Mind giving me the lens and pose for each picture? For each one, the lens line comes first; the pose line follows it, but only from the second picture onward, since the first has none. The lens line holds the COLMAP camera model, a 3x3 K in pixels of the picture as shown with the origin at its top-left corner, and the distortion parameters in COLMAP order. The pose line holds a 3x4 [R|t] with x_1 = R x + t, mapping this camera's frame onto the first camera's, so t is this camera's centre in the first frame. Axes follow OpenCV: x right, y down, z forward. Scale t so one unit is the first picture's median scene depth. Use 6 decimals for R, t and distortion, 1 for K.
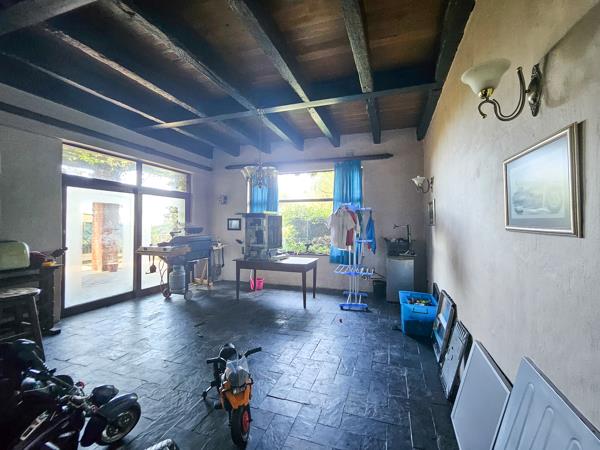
lens RADIAL K [[242.3, 0, 304.3], [0, 242.3, 219.9], [0, 0, 1]] dist [-0.009341, 0.000222]
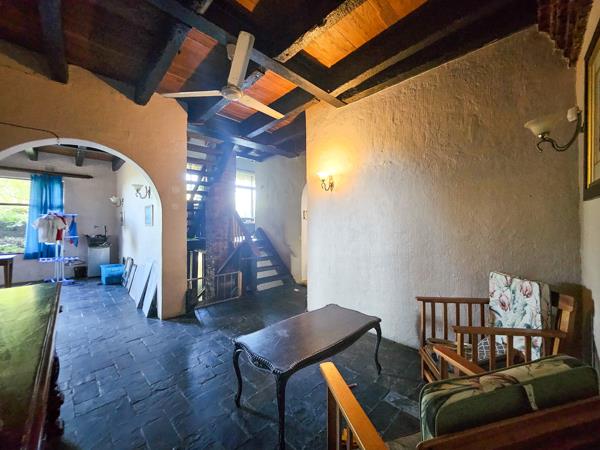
lens RADIAL K [[242.3, 0, 304.3], [0, 242.3, 219.9], [0, 0, 1]] dist [-0.009341, 0.000222]
pose [[0.423020, 0.016446, 0.905971, -0.433962], [-0.001097, 0.999844, -0.017637, 0.007980], [-0.906120, 0.006467, 0.422972, -0.818001]]
